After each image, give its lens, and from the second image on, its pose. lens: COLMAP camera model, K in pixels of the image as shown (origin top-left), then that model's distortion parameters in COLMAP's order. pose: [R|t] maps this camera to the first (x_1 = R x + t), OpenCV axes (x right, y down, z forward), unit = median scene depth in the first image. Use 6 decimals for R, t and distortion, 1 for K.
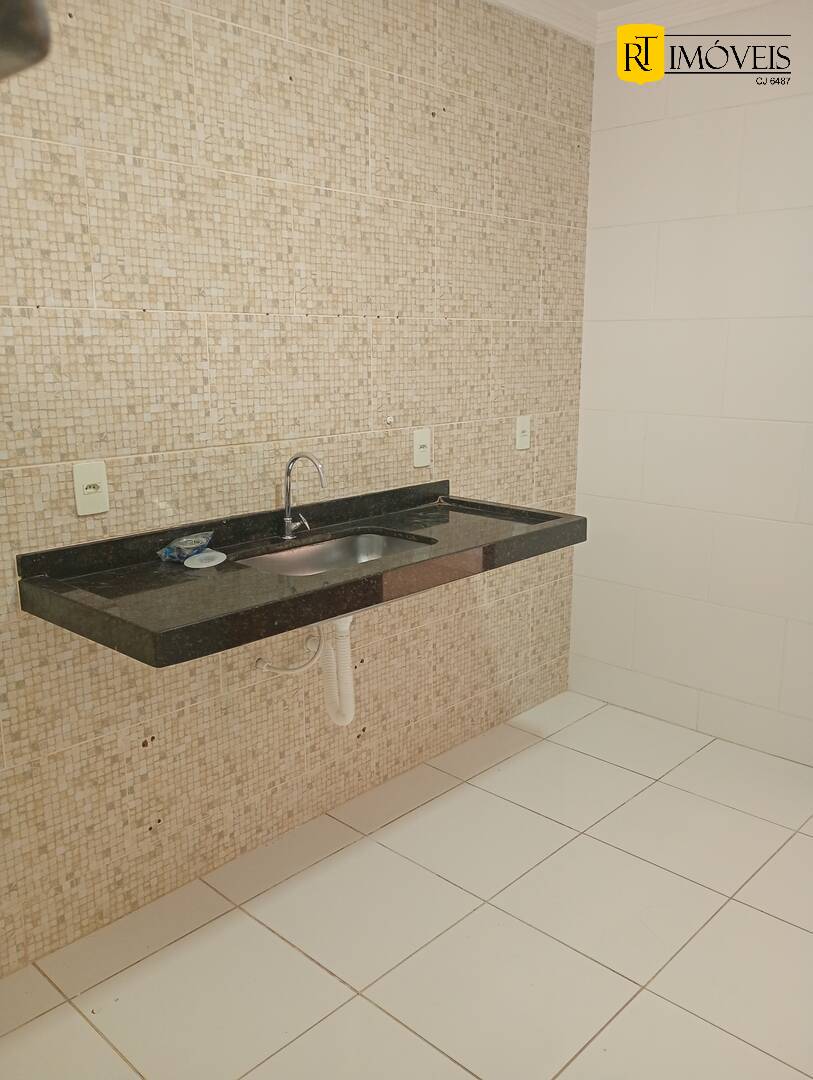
lens RADIAL K [[893.3, 0, 404.5], [0, 893.3, 530.3], [0, 0, 1]] dist [0.073844, -0.090914]
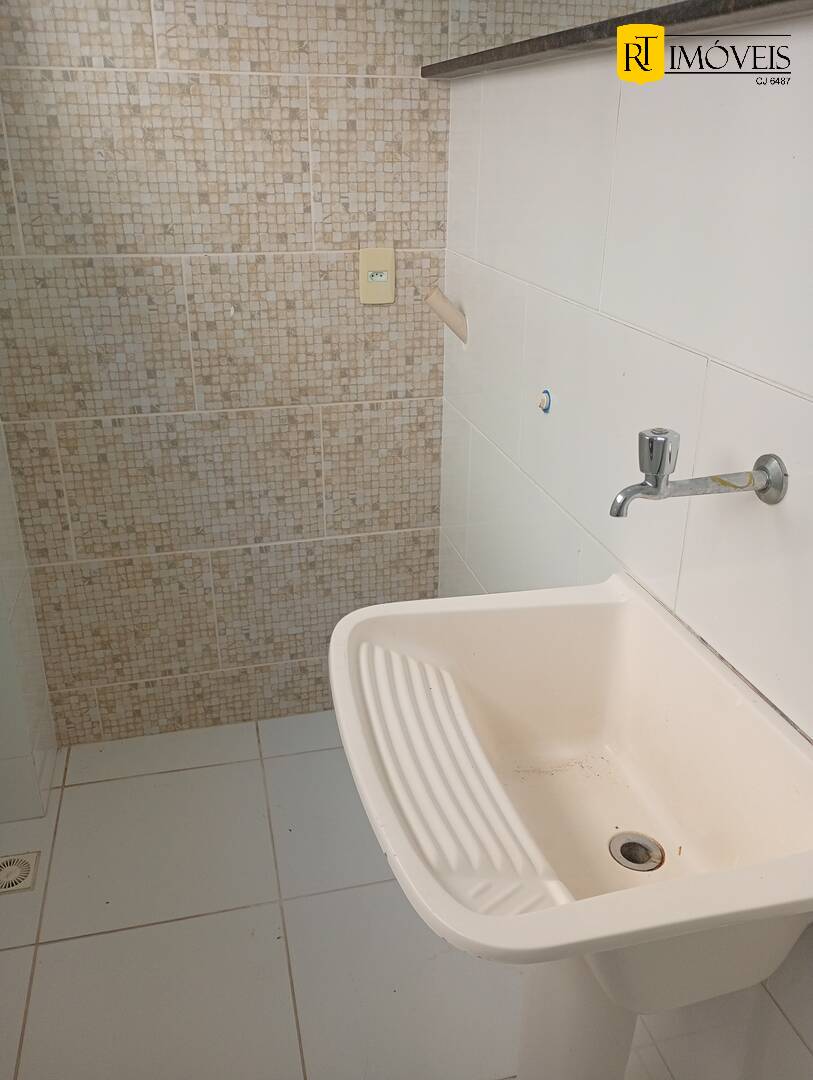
lens RADIAL K [[893.3, 0, 401.6], [0, 893.3, 517.2], [0, 0, 1]] dist [0.073844, -0.090914]
pose [[0.848968, 0.226263, -0.477555, 0.387565], [-0.122413, 0.963323, 0.238797, -0.081637], [0.514071, -0.144272, 0.845528, 0.381144]]
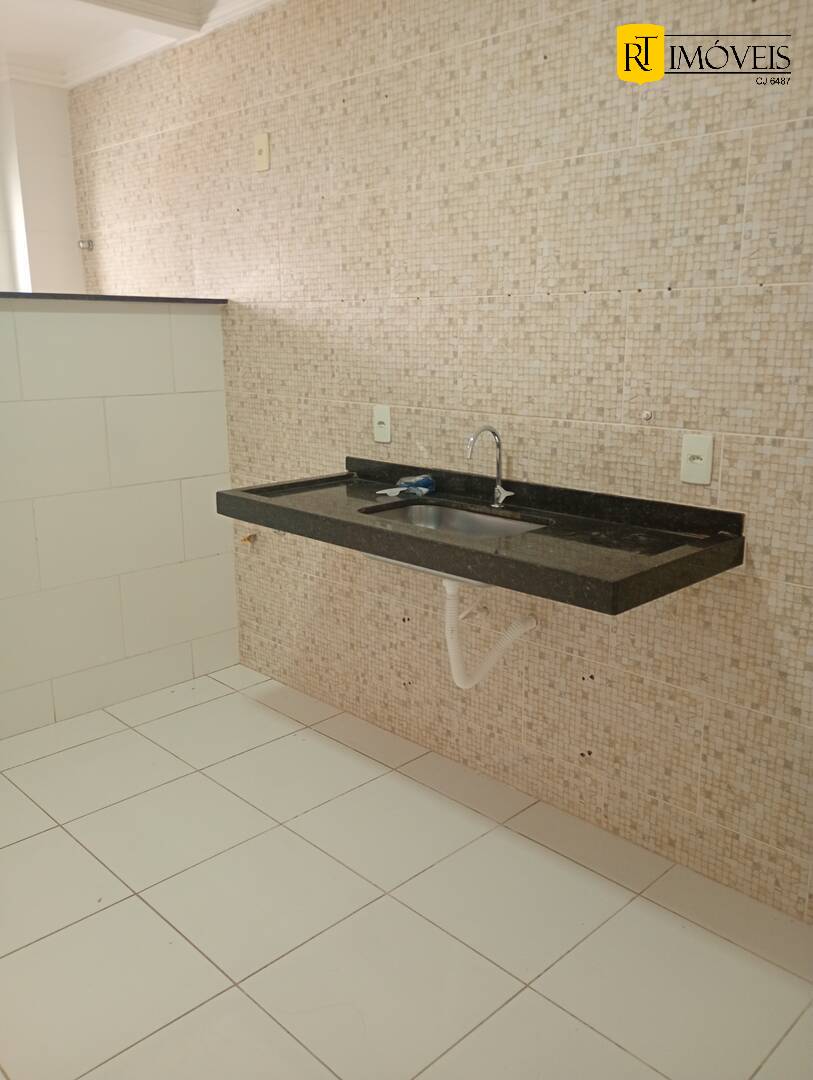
lens RADIAL K [[893.3, 0, 433.5], [0, 893.3, 515.0], [0, 0, 1]] dist [0.073844, -0.090914]
pose [[-0.025533, 0.214280, -0.976439, 0.779641], [-0.196529, 0.956620, 0.215070, -0.166883], [0.980166, 0.197390, 0.017687, 0.777656]]
